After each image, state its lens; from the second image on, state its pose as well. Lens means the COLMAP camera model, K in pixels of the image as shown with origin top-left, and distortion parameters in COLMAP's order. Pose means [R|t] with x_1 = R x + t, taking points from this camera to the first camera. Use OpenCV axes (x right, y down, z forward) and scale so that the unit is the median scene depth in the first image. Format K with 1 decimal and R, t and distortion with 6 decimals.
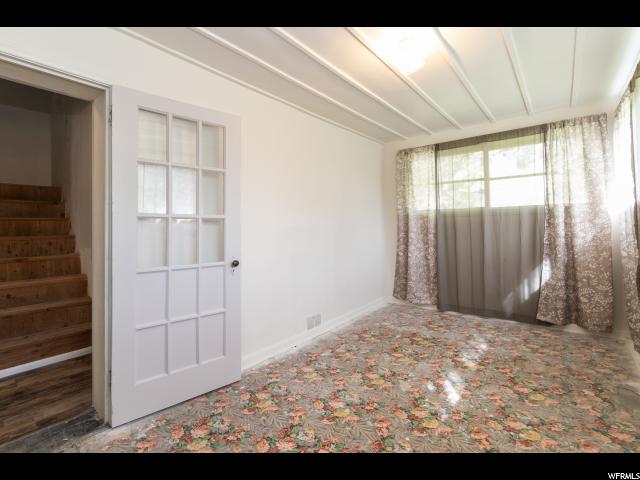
lens RADIAL K [[284.9, 0, 312.0], [0, 284.9, 231.3], [0, 0, 1]] dist [0.001943, -0.001450]
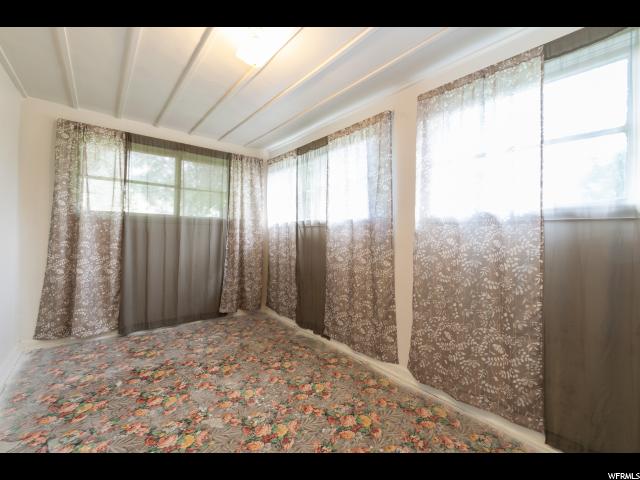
lens RADIAL K [[284.9, 0, 312.0], [0, 284.9, 231.3], [0, 0, 1]] dist [0.001943, -0.001450]
pose [[0.233623, 0.030711, 0.971842, -0.298955], [-0.003614, 0.999522, -0.030717, 0.001663], [-0.972320, 0.003664, 0.233623, 0.352534]]
